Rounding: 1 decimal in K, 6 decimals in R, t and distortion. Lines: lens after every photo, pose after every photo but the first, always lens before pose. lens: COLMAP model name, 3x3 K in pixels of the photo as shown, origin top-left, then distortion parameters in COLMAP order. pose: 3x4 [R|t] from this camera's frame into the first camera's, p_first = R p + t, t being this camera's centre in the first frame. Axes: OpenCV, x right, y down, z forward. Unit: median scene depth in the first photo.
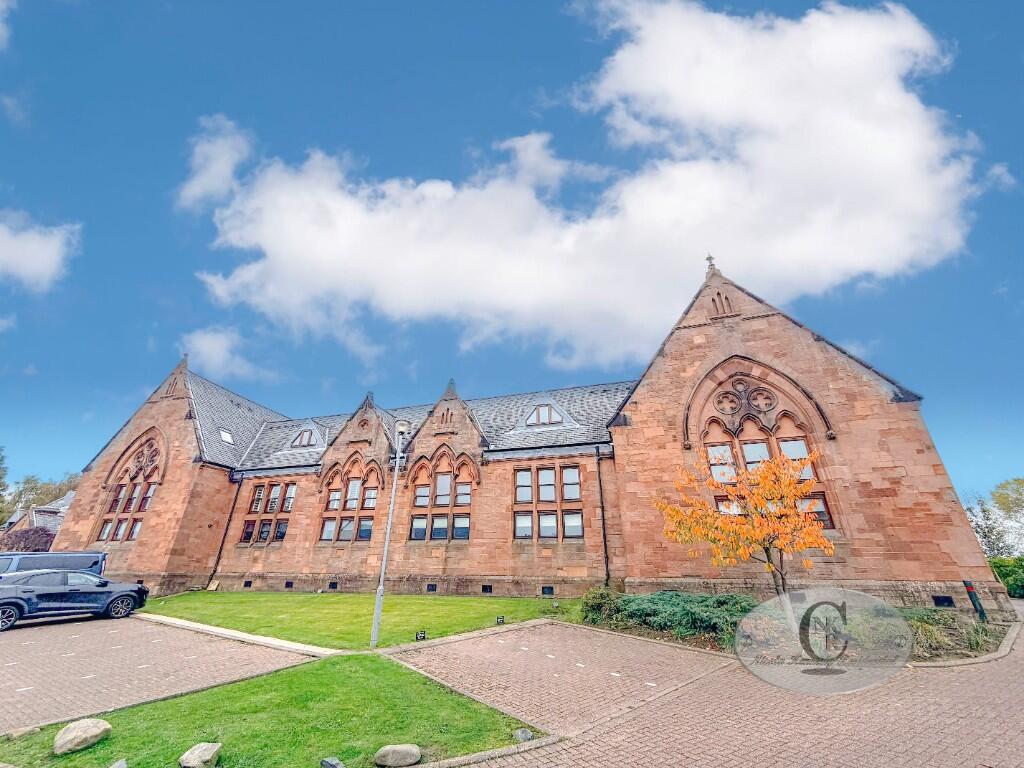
lens RADIAL K [[407.2, 0, 511.2], [0, 407.2, 383.8], [0, 0, 1]] dist [0.000668, -0.000176]
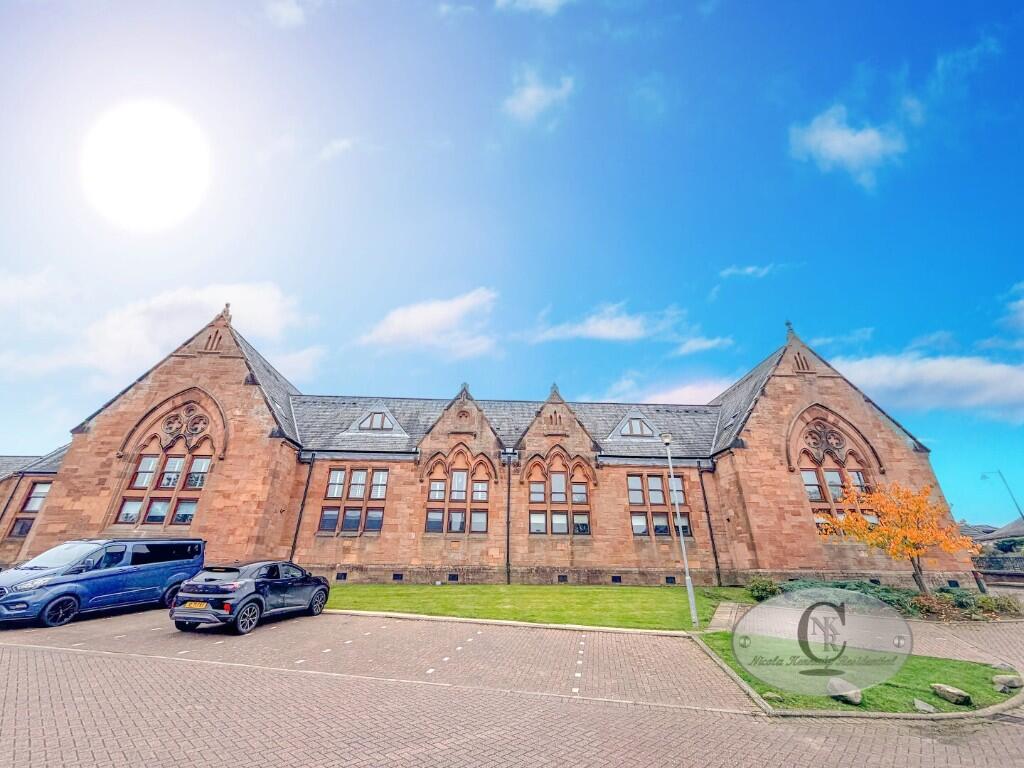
lens RADIAL K [[407.2, 0, 515.6], [0, 407.2, 382.8], [0, 0, 1]] dist [0.000668, -0.000176]
pose [[0.941457, 0.139987, 0.306695, -0.652131], [-0.143890, 0.989543, -0.009967, 0.014078], [-0.304883, -0.034747, 0.951756, 0.025846]]
